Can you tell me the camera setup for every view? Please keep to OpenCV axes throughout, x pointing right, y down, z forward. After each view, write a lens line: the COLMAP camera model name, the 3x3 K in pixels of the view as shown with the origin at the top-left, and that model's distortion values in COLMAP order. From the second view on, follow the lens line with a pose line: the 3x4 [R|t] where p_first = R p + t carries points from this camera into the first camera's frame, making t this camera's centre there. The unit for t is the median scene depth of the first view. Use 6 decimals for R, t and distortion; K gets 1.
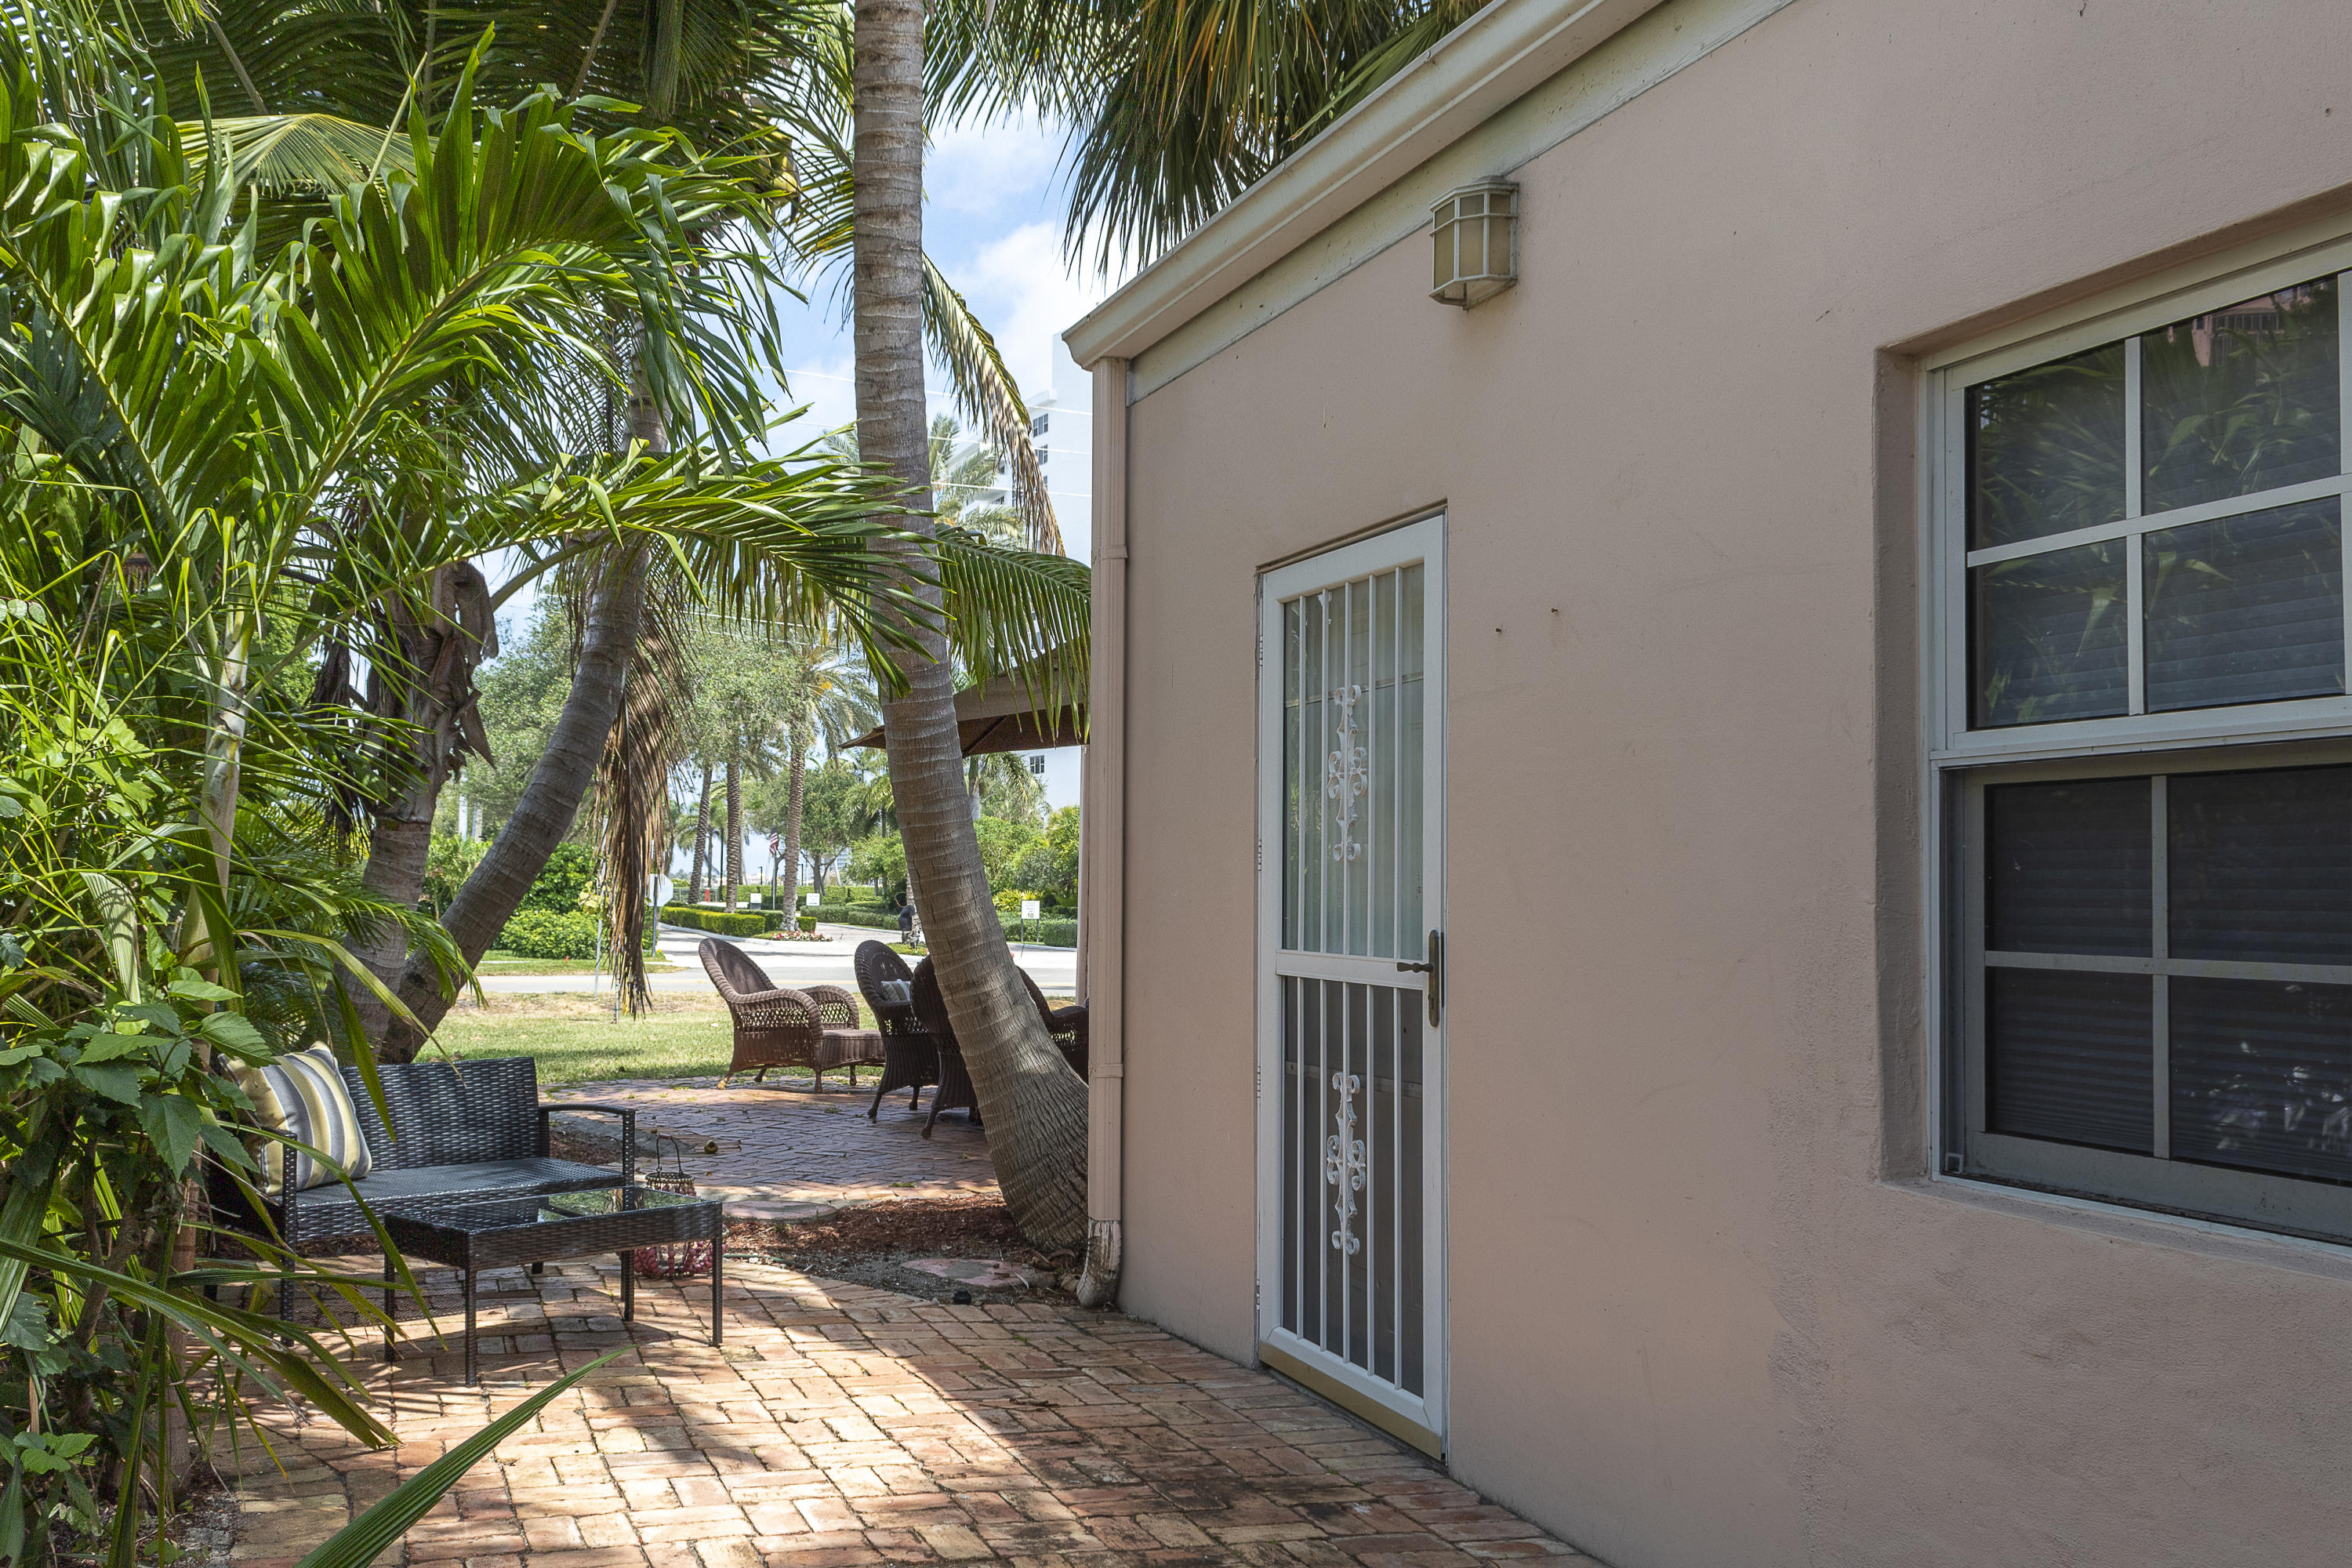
lens RADIAL K [[1948.1, 0, 1176.5], [0, 1948.1, 779.6], [0, 0, 1]] dist [0.003855, -0.004644]
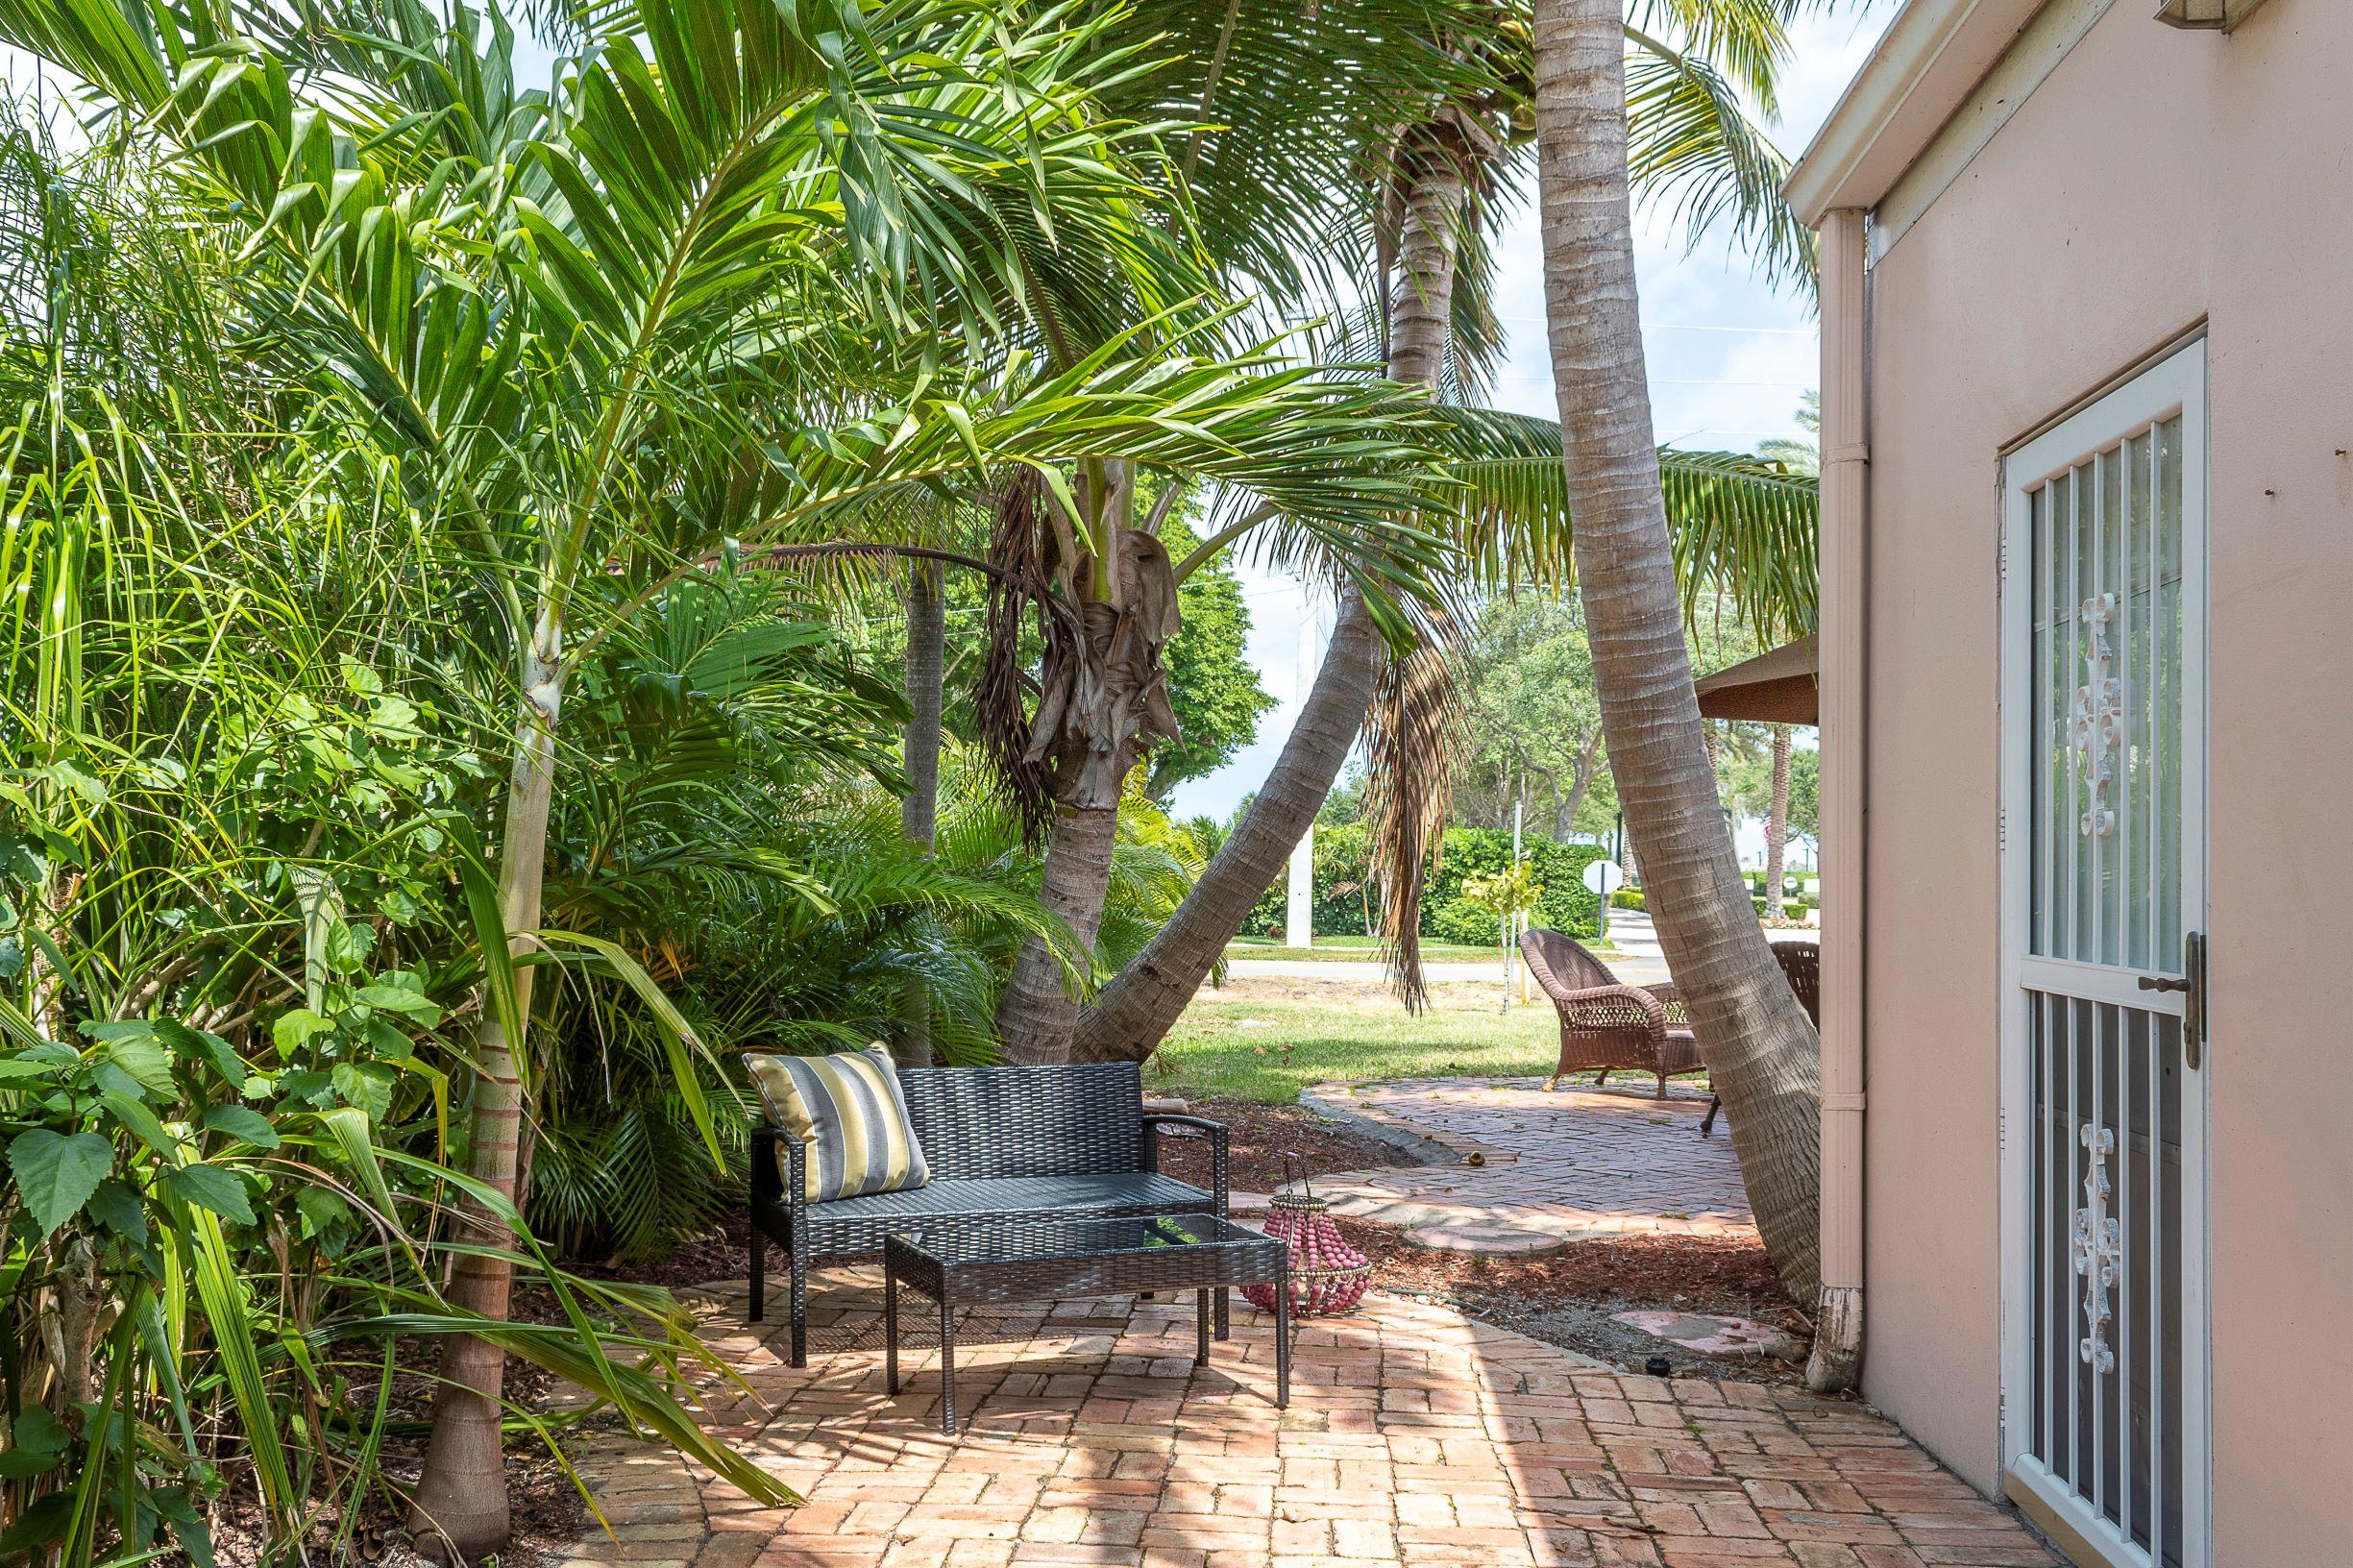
lens RADIAL K [[2029.0, 0, 1178.2], [0, 2029.0, 820.4], [0, 0, 1]] dist [0.046481, -0.176489]
pose [[0.896662, -0.017324, -0.442376, 0.093576], [0.030093, 0.999308, 0.021861, 0.007559], [0.441691, -0.032914, 0.896563, 0.135150]]
